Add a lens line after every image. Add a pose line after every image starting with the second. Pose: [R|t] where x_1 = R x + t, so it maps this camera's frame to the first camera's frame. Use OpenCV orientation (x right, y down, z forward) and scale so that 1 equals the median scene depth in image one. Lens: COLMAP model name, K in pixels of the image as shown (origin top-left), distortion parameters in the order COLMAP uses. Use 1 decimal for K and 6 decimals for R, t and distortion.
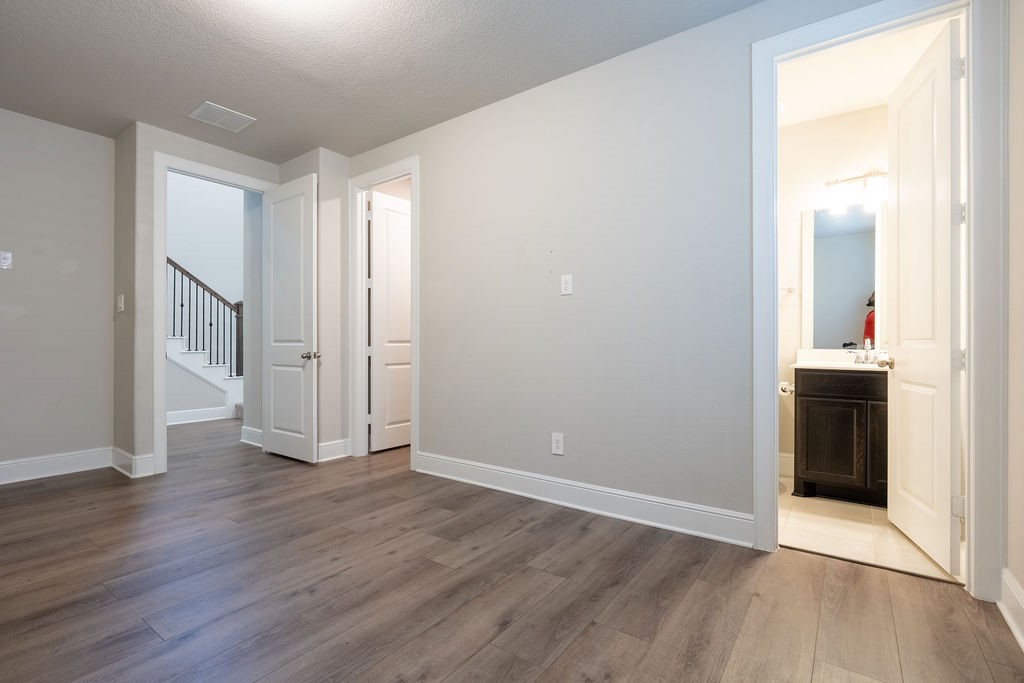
lens RADIAL K [[467.7, 0, 515.2], [0, 467.7, 340.1], [0, 0, 1]] dist [-0.000085, -0.000485]
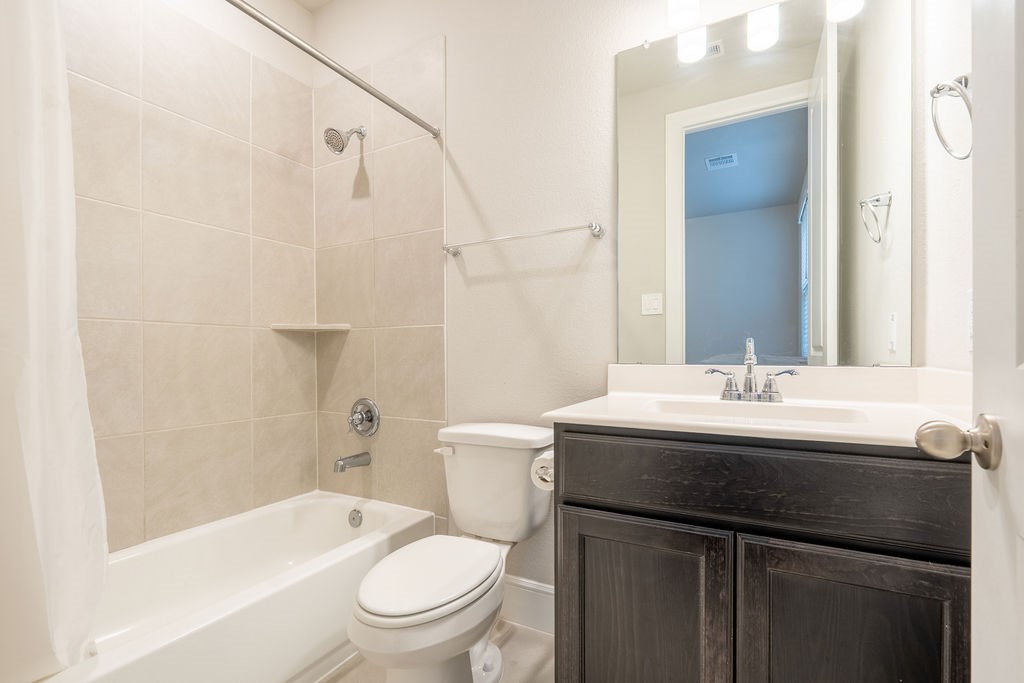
lens RADIAL K [[467.7, 0, 509.4], [0, 467.7, 349.5], [0, 0, 1]] dist [-0.000085, -0.000485]
pose [[0.991886, -0.001622, 0.127121, 0.556161], [0.001944, 0.999995, -0.002413, 0.008039], [-0.127117, 0.002641, 0.991884, 0.700836]]
